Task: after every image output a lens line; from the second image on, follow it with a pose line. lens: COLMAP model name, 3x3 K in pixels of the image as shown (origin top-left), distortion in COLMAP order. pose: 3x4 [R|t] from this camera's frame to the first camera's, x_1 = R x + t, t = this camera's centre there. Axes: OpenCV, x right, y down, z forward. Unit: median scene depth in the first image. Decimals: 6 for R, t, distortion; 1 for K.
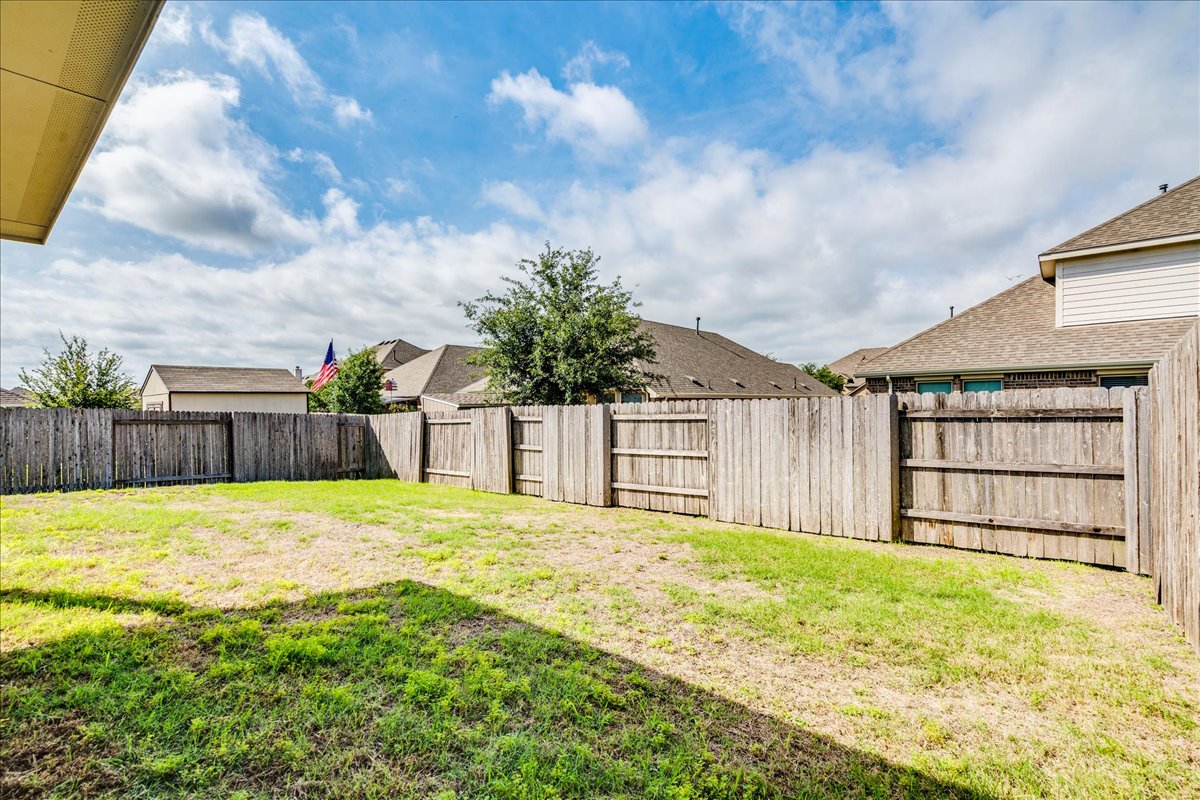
lens RADIAL K [[561.5, 0, 590.7], [0, 561.5, 405.4], [0, 0, 1]] dist [-0.002813, 0.001560]
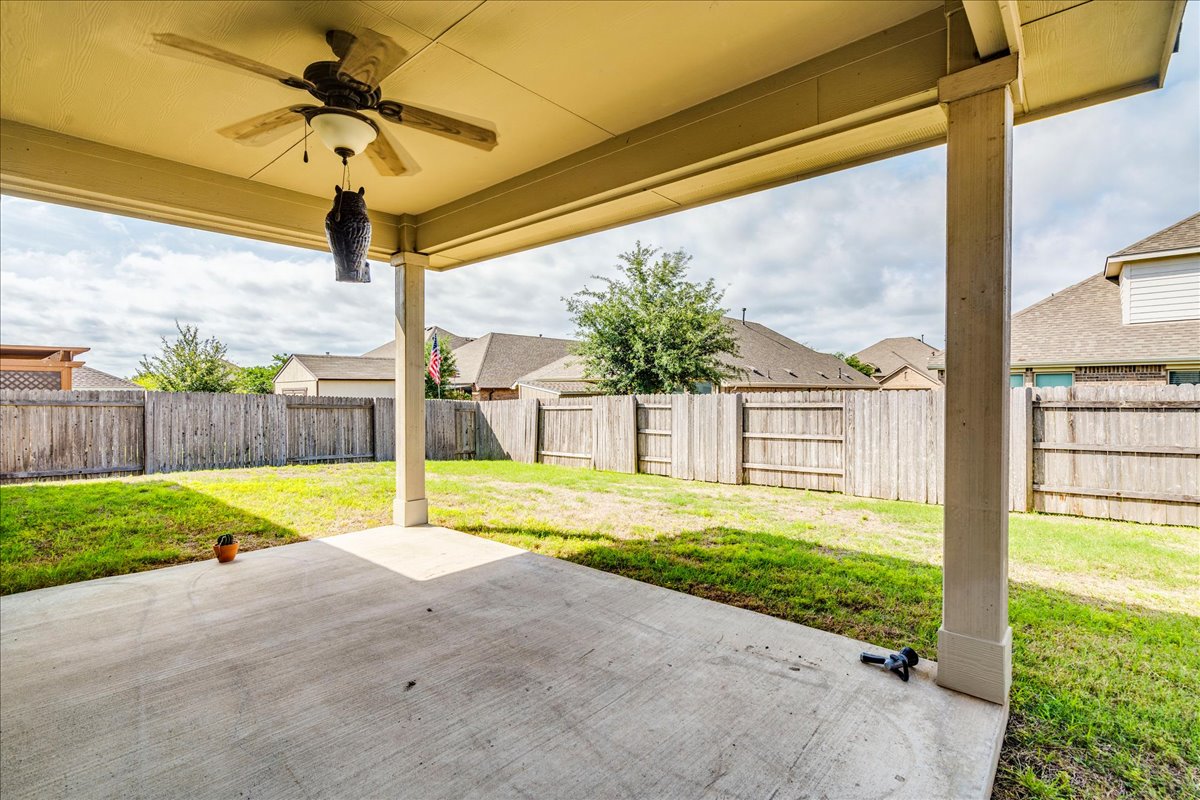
lens RADIAL K [[561.5, 0, 604.6], [0, 561.5, 395.0], [0, 0, 1]] dist [-0.002813, 0.001560]
pose [[0.999925, 0.007108, -0.009971, -0.181203], [-0.007067, 0.999967, 0.004101, -0.001219], [0.010000, -0.004030, 0.999942, -0.100808]]
